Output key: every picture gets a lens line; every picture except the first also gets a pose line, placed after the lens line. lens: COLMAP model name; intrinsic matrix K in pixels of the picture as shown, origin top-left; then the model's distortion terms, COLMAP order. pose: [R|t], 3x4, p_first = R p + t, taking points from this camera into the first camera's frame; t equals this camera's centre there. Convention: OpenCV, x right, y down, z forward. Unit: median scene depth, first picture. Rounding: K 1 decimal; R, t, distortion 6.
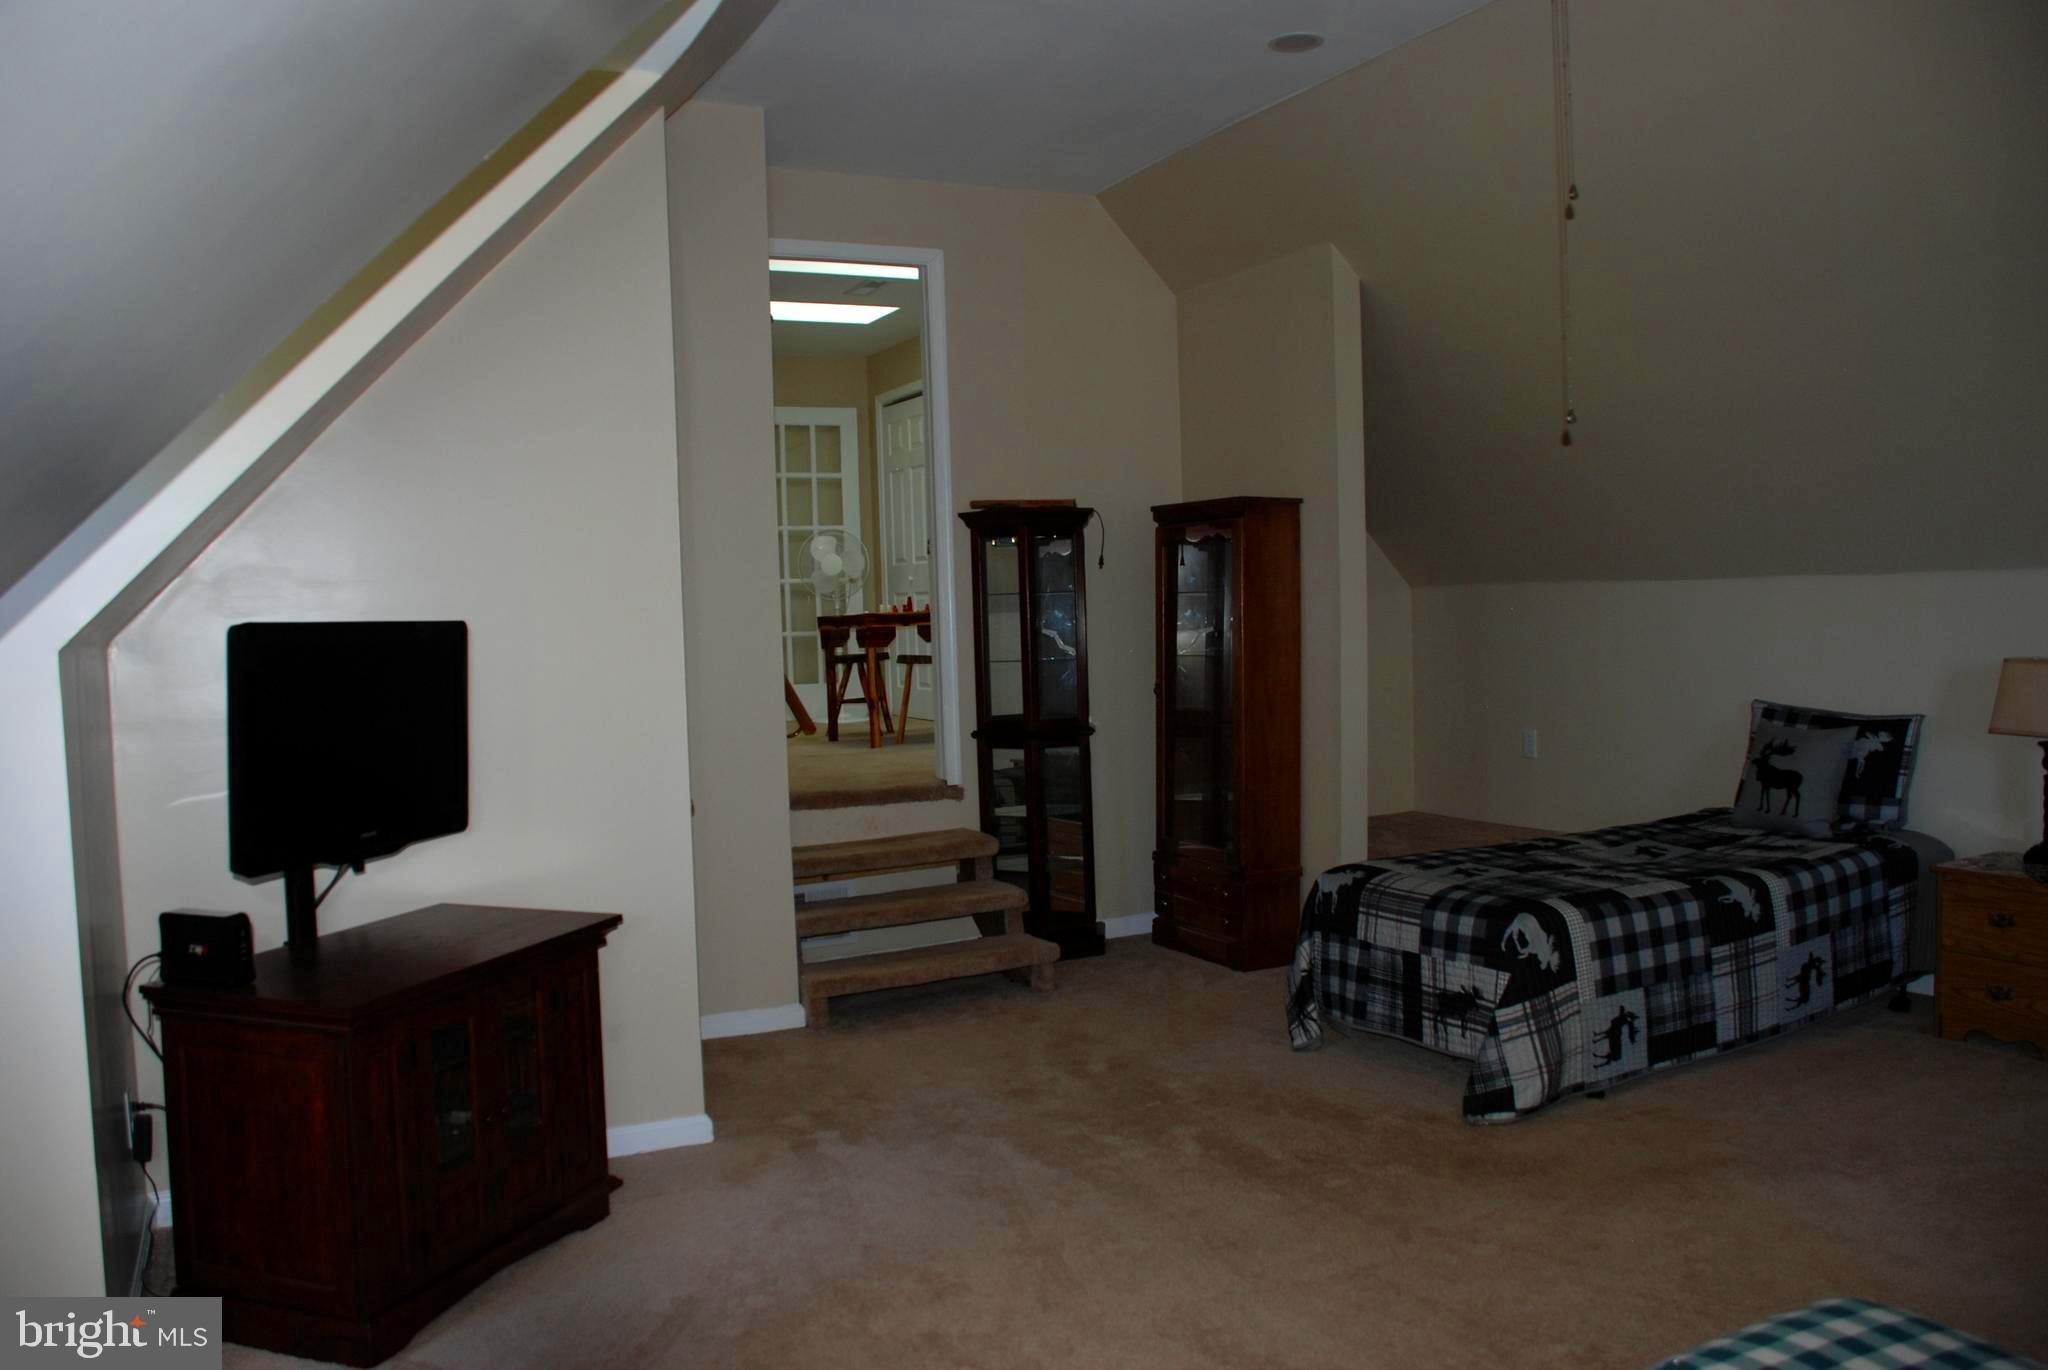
lens RADIAL K [[1609.4, 0, 1005.0], [0, 1609.4, 679.0], [0, 0, 1]] dist [-0.150430, 0.089180]
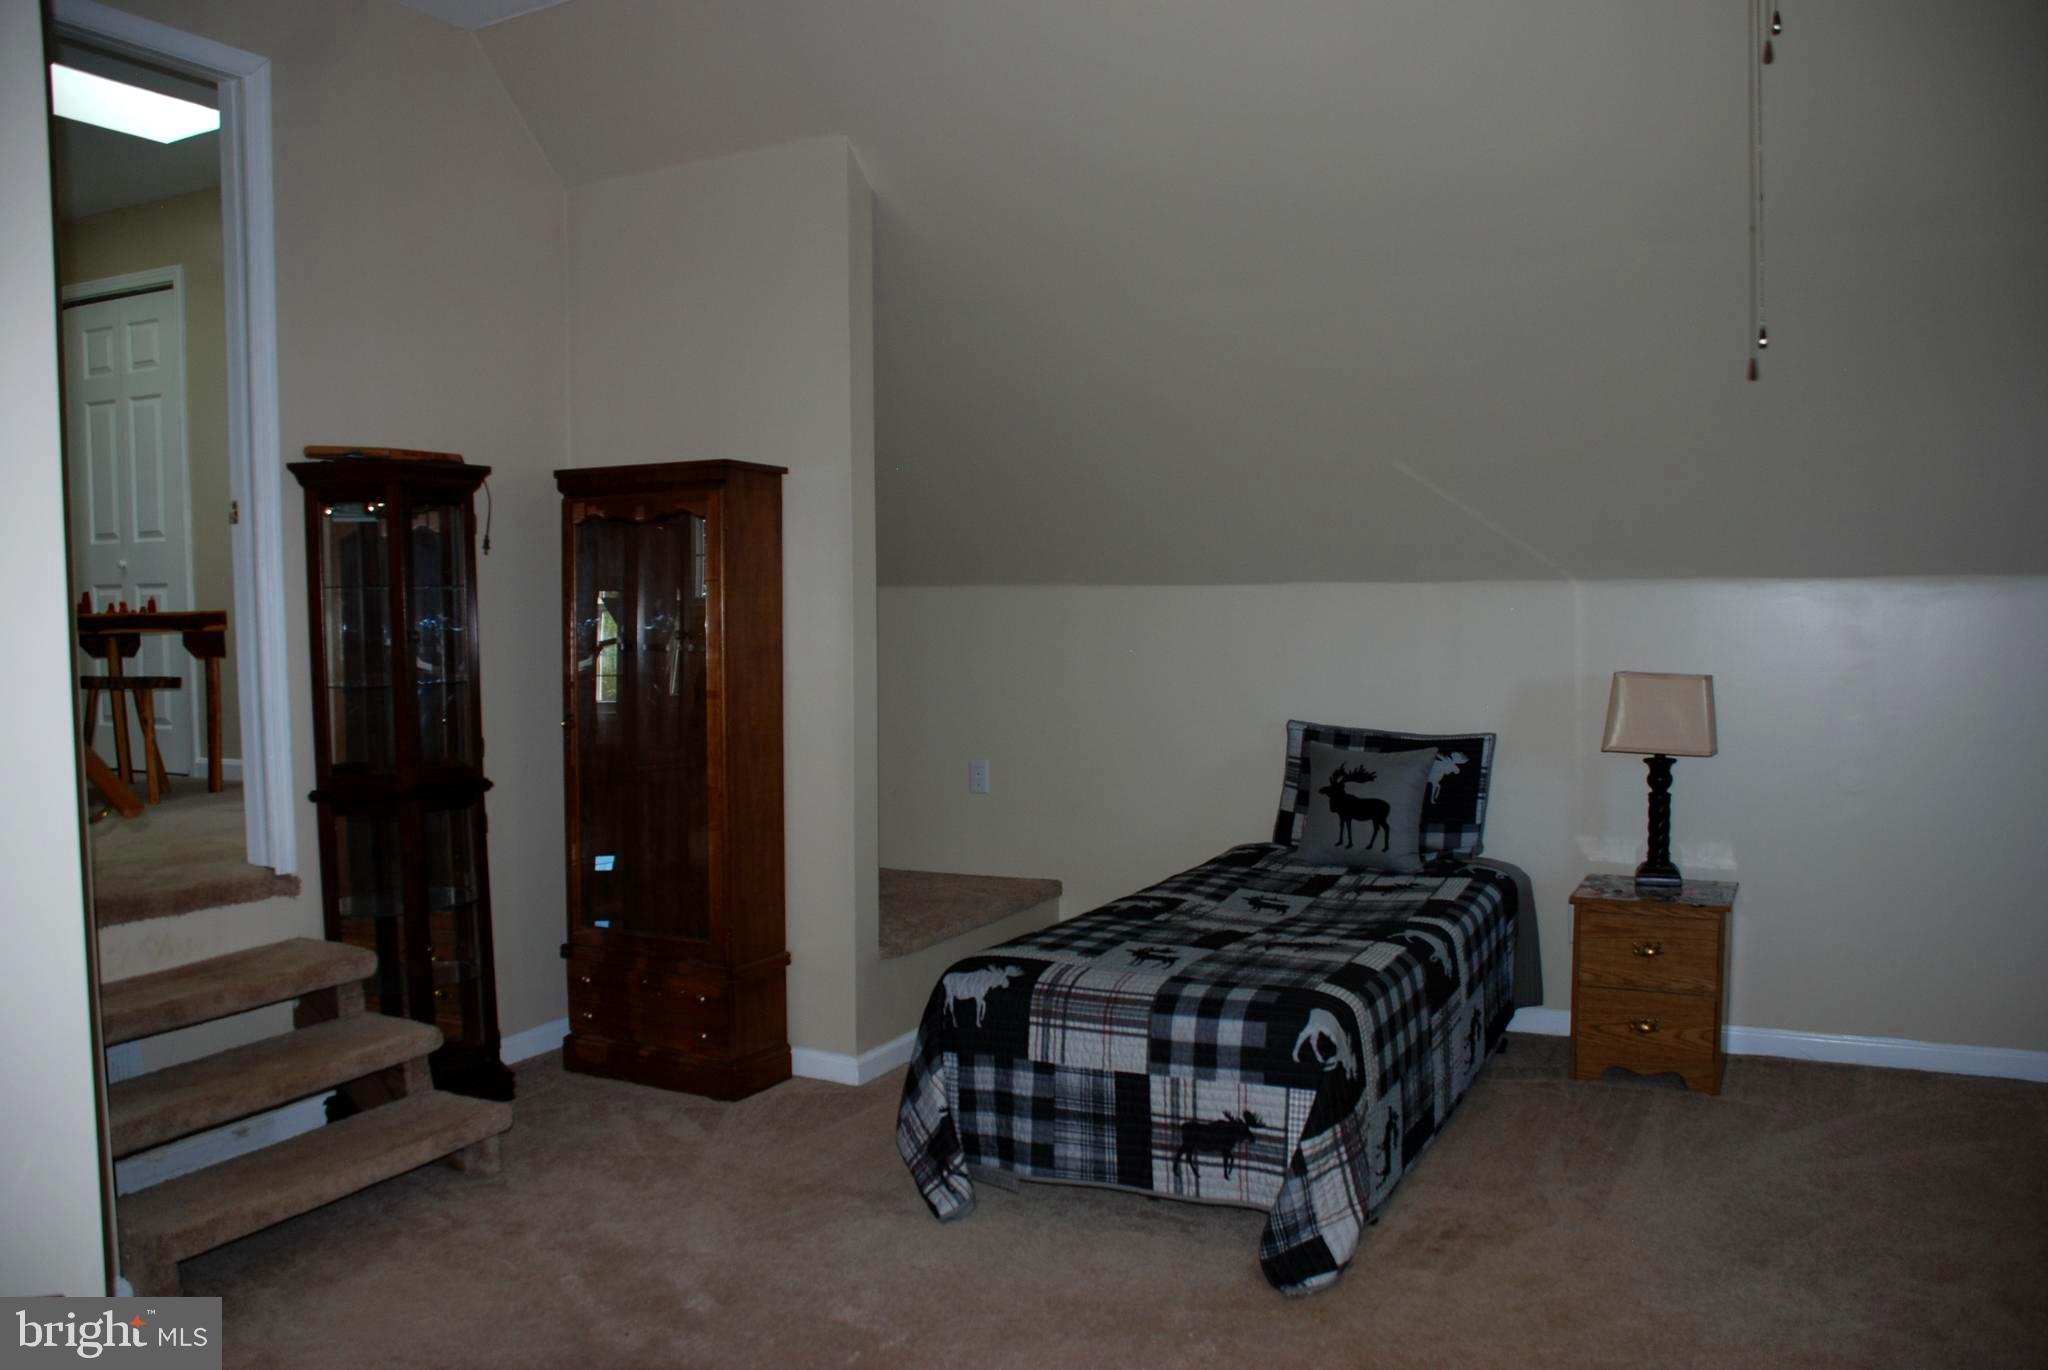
lens RADIAL K [[1609.4, 0, 1042.7], [0, 1609.4, 695.2], [0, 0, 1]] dist [-0.150430, 0.089180]
pose [[0.811400, -0.013778, 0.584329, -0.176899], [0.013556, 0.999897, 0.004753, -0.007578], [-0.584334, 0.004065, 0.811503, 0.345799]]
